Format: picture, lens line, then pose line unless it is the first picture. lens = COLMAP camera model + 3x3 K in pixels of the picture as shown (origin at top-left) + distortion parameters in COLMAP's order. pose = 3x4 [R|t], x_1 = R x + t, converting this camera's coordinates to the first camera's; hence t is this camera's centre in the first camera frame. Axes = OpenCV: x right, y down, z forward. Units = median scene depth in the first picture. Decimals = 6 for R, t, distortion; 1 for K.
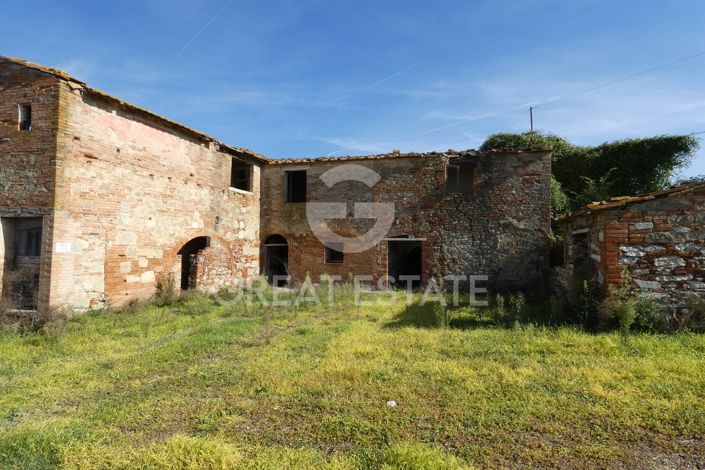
lens RADIAL K [[410.8, 0, 356.1], [0, 410.8, 232.1], [0, 0, 1]] dist [0.002099, -0.001149]
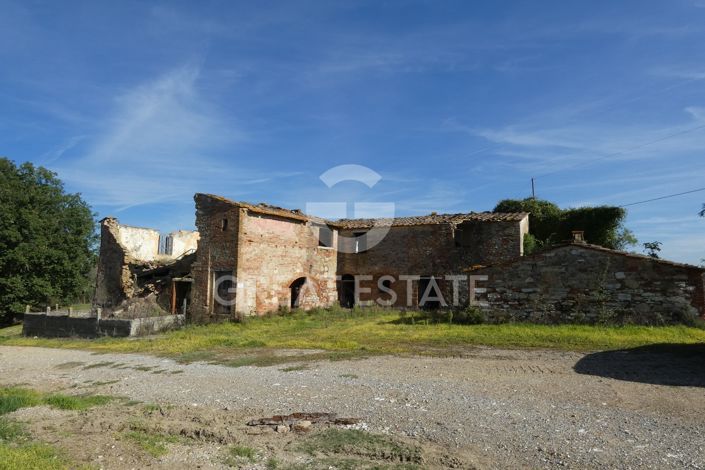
lens RADIAL K [[429.4, 0, 349.5], [0, 429.4, 233.5], [0, 0, 1]] dist [0.000860, 0.000501]
pose [[0.966119, -0.025592, -0.256823, 0.296320], [0.010294, 0.998101, -0.060734, -0.063855], [0.257890, 0.056033, 0.964548, -0.725057]]
